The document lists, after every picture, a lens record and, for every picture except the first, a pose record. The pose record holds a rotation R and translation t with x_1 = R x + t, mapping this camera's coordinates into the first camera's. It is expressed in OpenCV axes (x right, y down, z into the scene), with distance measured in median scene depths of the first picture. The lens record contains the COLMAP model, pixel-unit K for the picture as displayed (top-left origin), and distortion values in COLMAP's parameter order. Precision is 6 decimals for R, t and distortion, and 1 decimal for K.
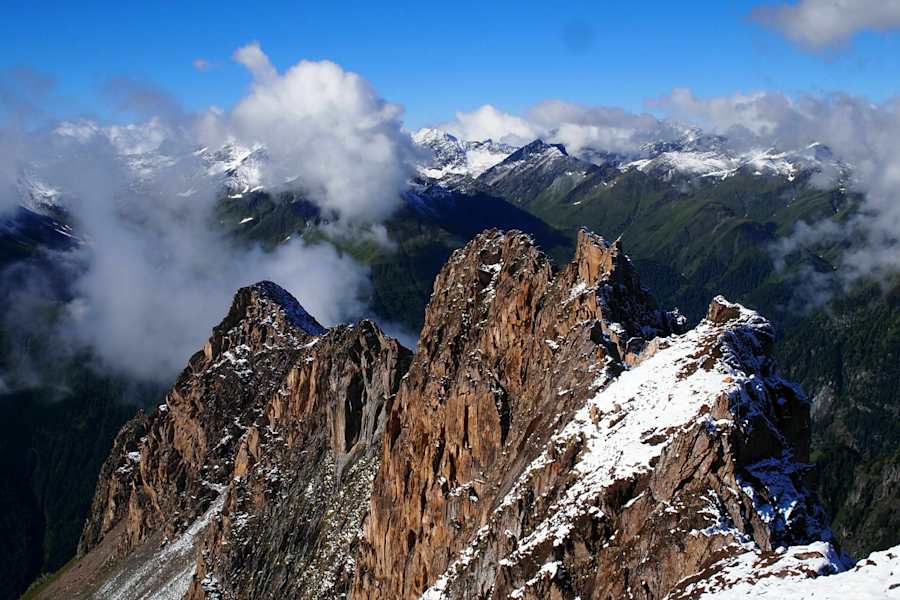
lens RADIAL K [[1062.3, 0, 484.6], [0, 1062.3, 299.9], [0, 0, 1]] dist [-0.029857, -0.005241]
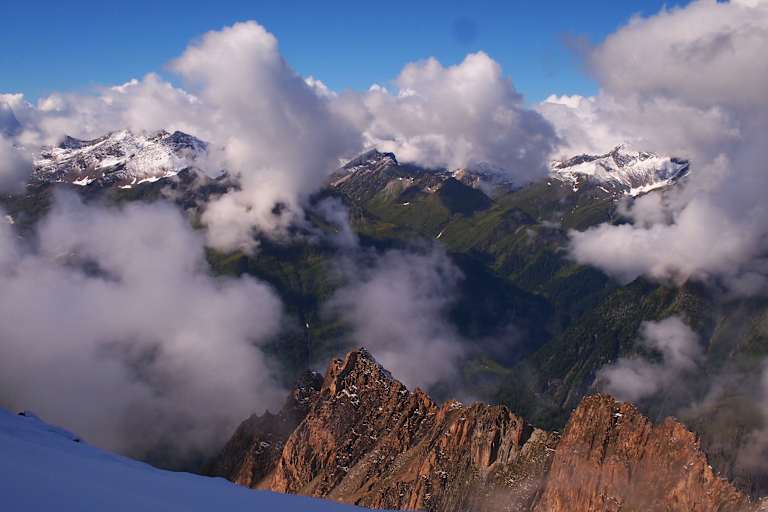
lens RADIAL K [[919.2, 0, 384.0], [0, 919.2, 256.0], [0, 0, 1]] dist [-0.028862, 0.074261]
pose [[0.994697, 0.036404, 0.096186, -0.290965], [-0.035586, 0.999315, -0.010202, -0.138048], [-0.096491, 0.006725, 0.995311, -0.446780]]
